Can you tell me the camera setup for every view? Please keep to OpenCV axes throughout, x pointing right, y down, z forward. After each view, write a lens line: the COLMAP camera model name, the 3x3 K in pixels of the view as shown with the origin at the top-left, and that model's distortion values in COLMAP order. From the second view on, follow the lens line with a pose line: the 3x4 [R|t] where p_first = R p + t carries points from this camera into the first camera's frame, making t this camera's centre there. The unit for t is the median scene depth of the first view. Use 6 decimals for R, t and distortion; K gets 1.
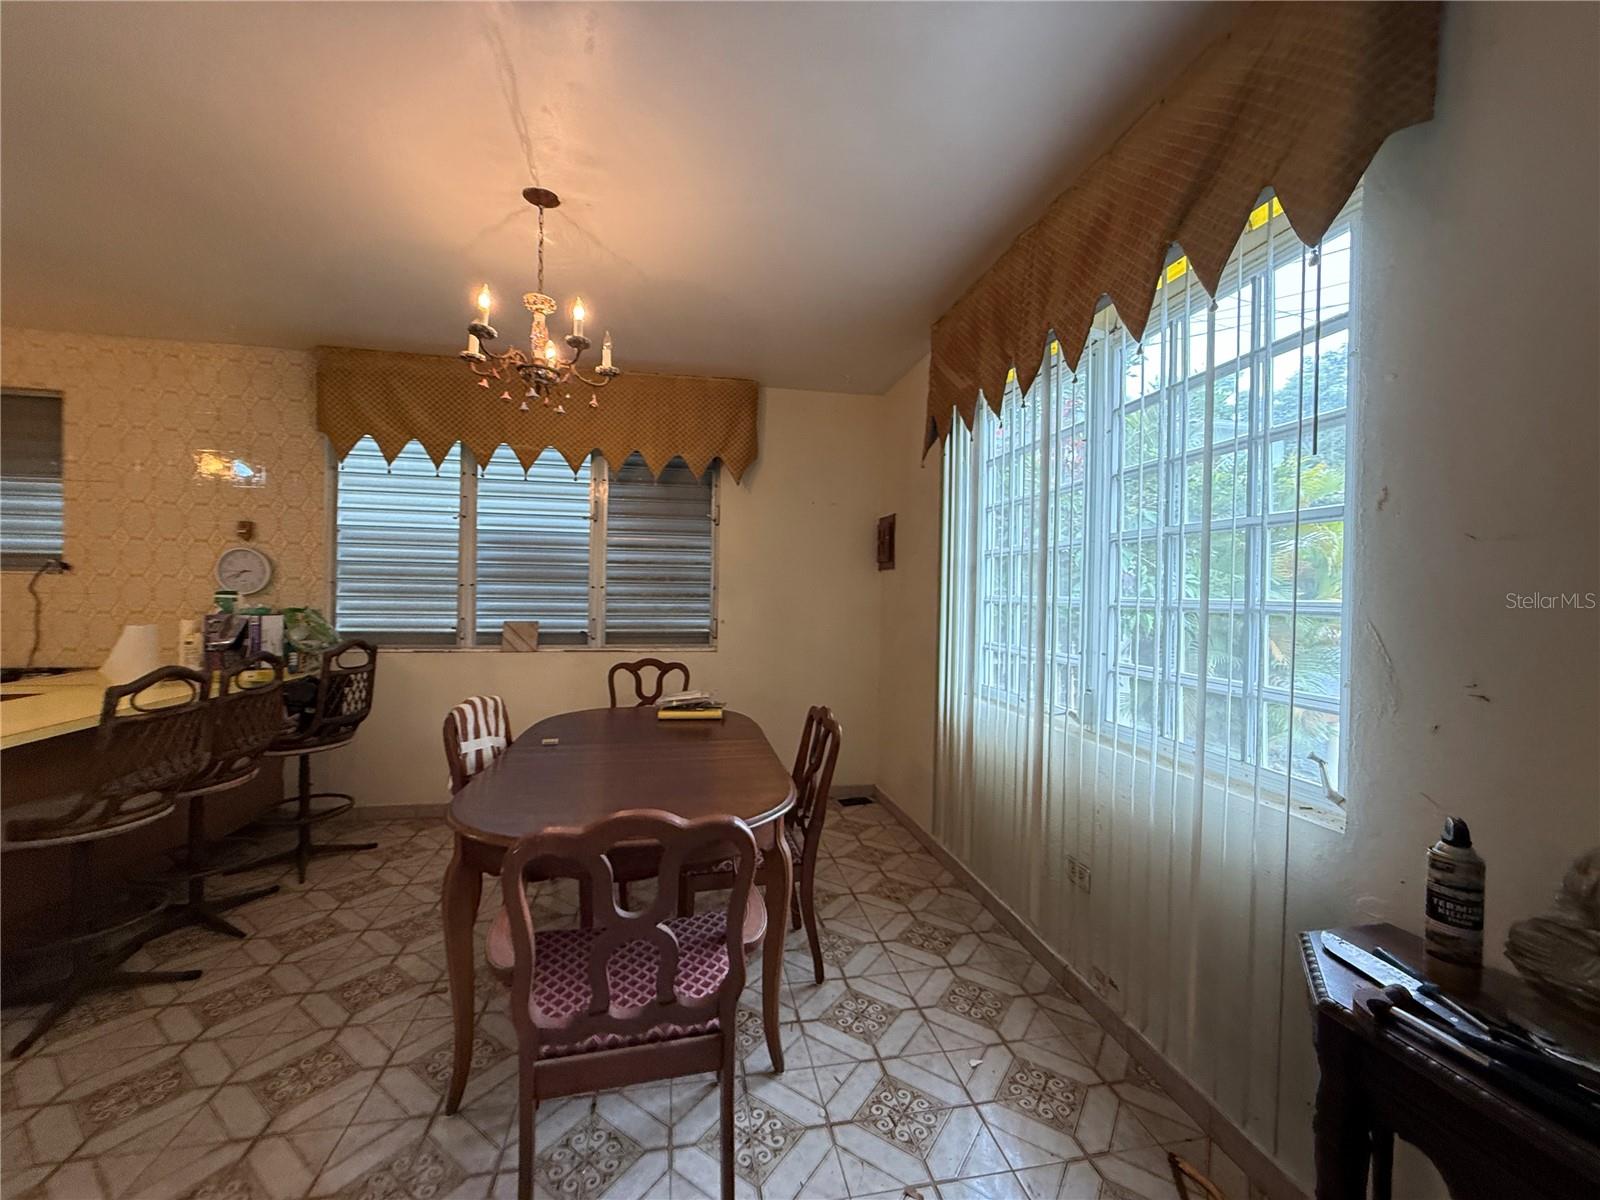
lens RADIAL K [[635.9, 0, 792.9], [0, 635.9, 598.5], [0, 0, 1]] dist [-0.000294, 0.001004]
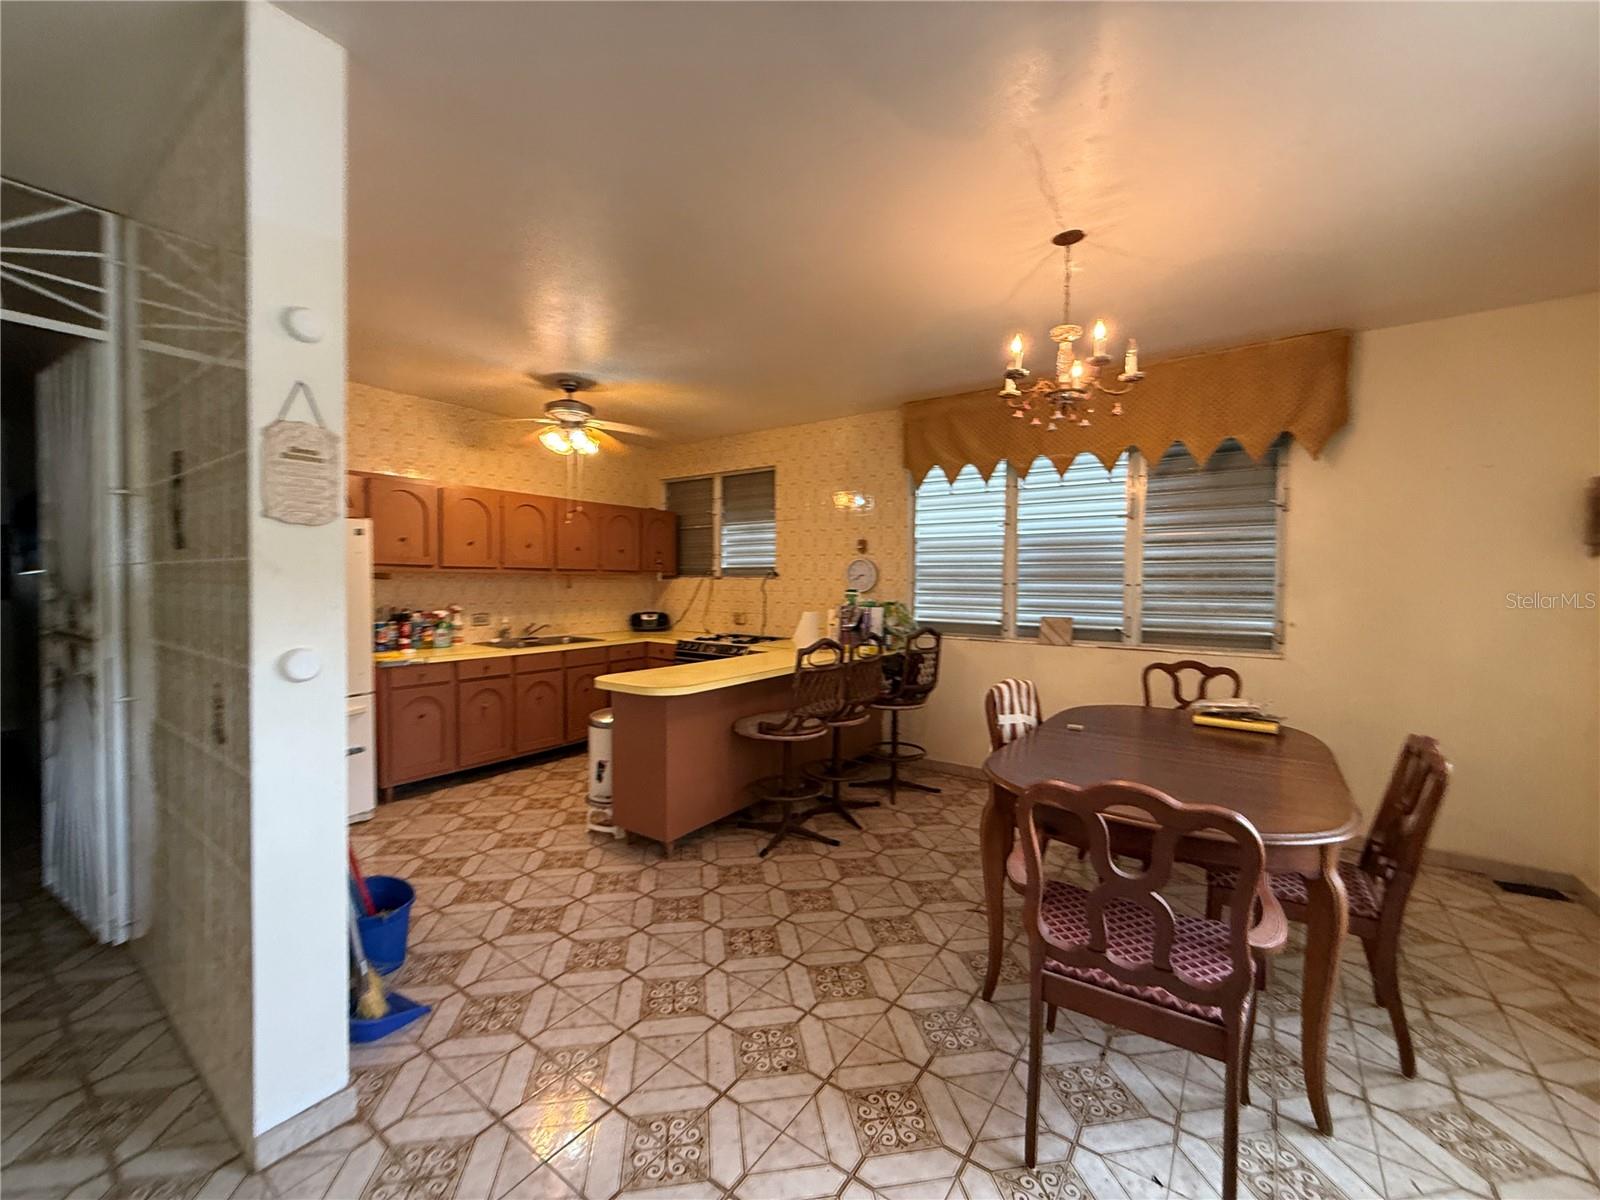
lens RADIAL K [[635.9, 0, 792.9], [0, 635.9, 598.5], [0, 0, 1]] dist [-0.000294, 0.001004]
pose [[0.686606, 0.008242, -0.726983, 0.064373], [-0.005056, 0.999966, 0.006563, -0.000569], [0.727012, -0.000831, 0.686624, -0.085803]]
